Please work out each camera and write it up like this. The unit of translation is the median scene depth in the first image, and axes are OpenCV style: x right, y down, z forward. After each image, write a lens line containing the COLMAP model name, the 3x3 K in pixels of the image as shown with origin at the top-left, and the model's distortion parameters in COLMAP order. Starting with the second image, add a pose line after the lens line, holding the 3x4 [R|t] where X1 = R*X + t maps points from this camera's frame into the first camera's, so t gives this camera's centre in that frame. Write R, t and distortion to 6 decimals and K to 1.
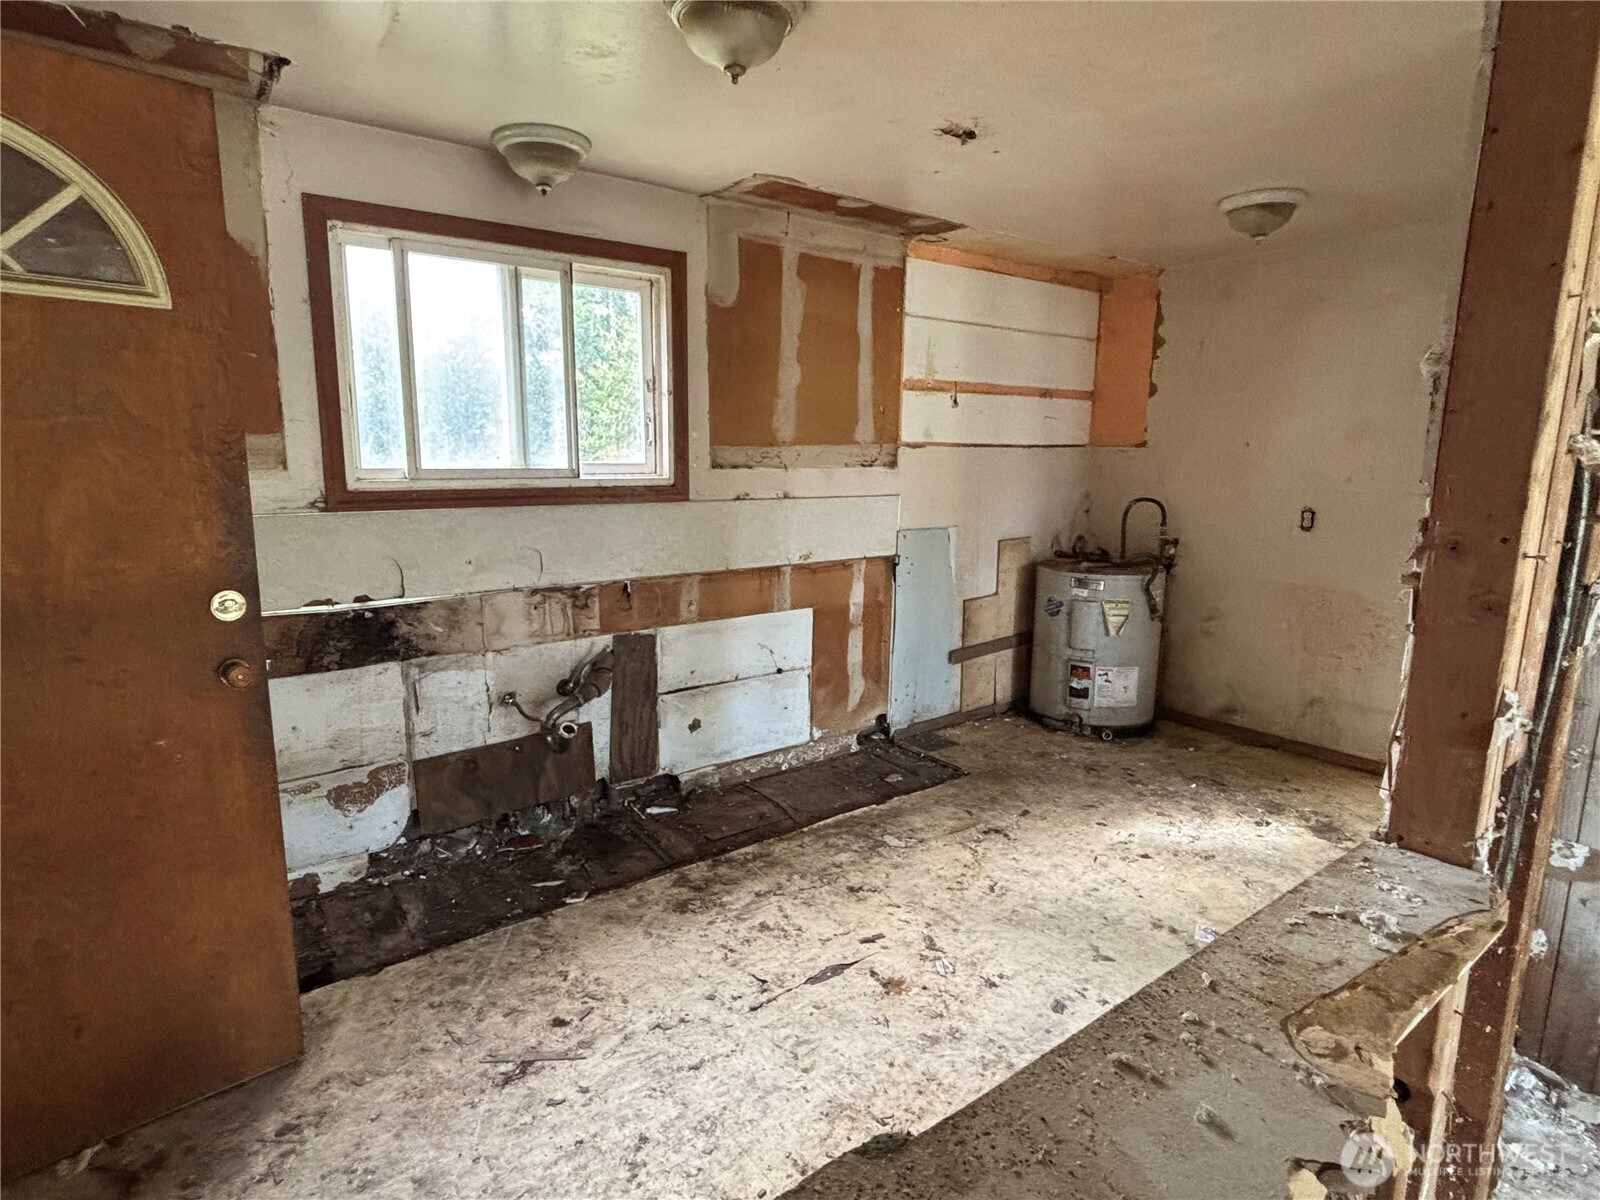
lens RADIAL K [[853.8, 0, 800.8], [0, 853.8, 601.7], [0, 0, 1]] dist [0.002350, 0.000525]
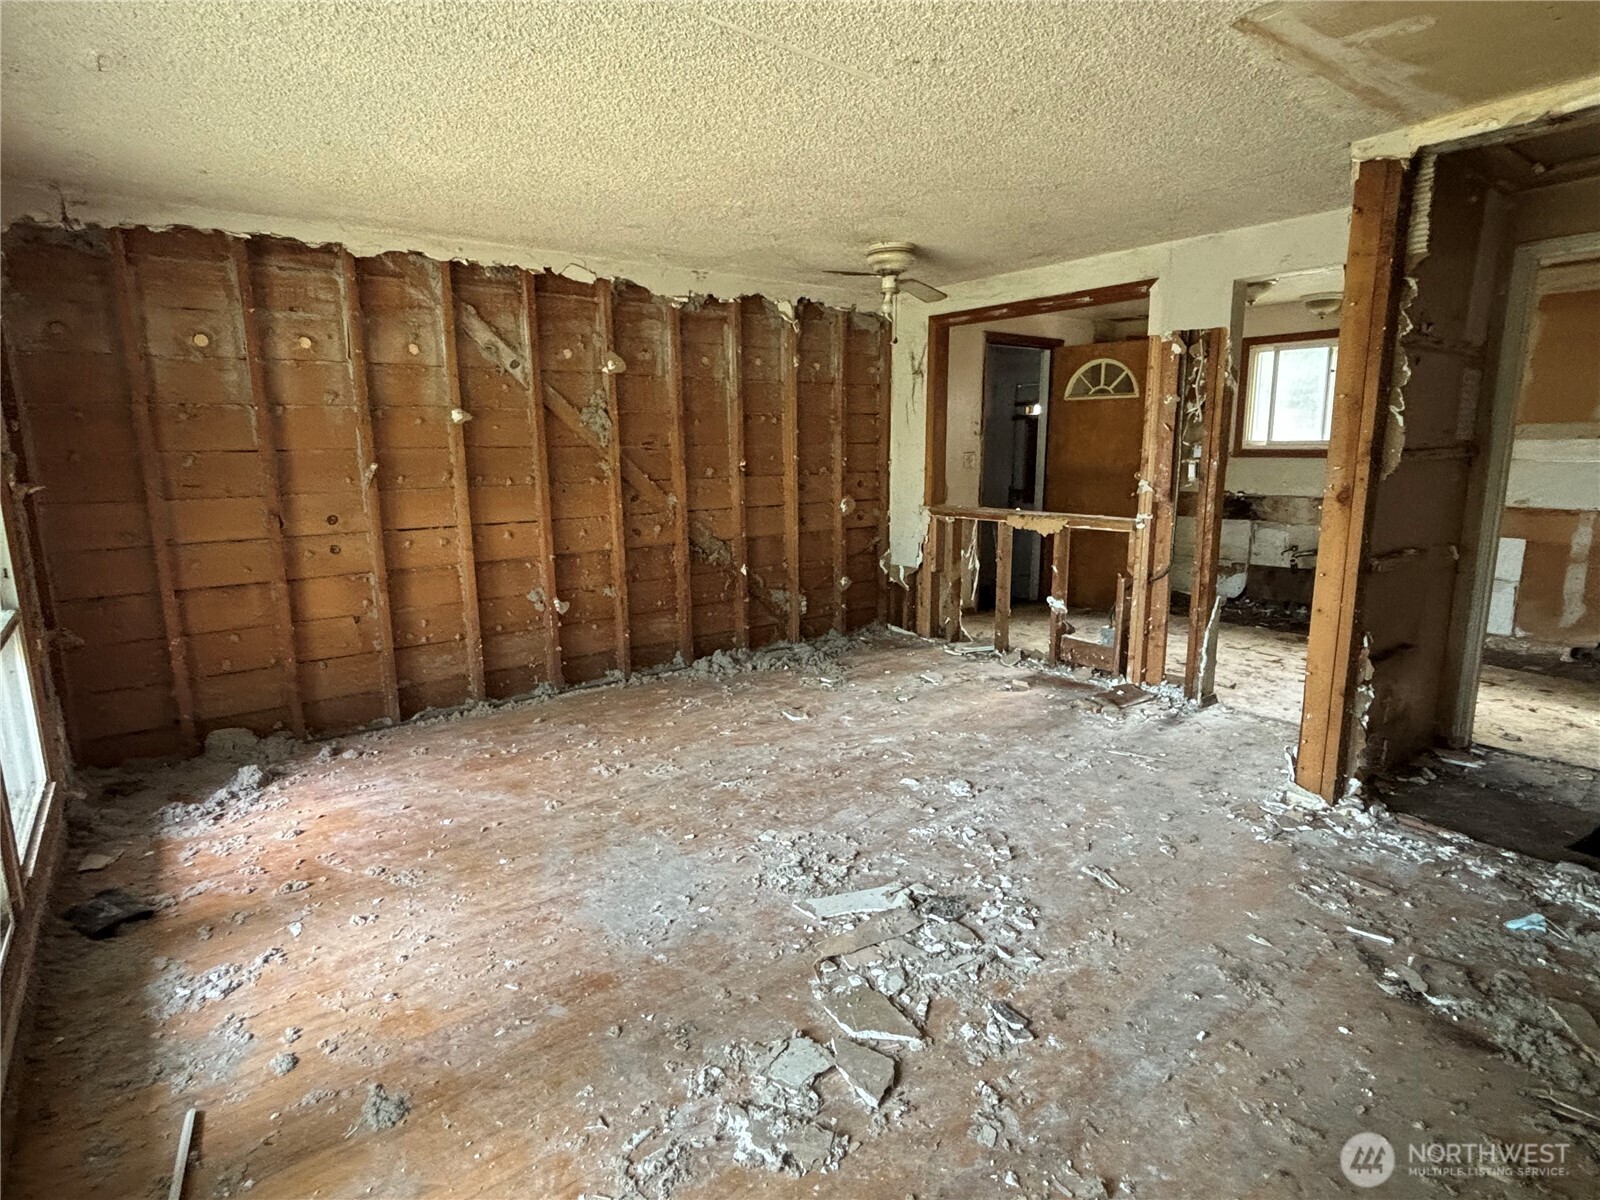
lens RADIAL K [[853.8, 0, 801.3], [0, 853.8, 599.6], [0, 0, 1]] dist [0.002350, 0.000525]
pose [[-0.015222, 0.177408, -0.984020, 1.857878], [-0.164054, 0.970354, 0.177482, 0.063263], [0.986334, 0.164134, 0.014334, -0.237273]]
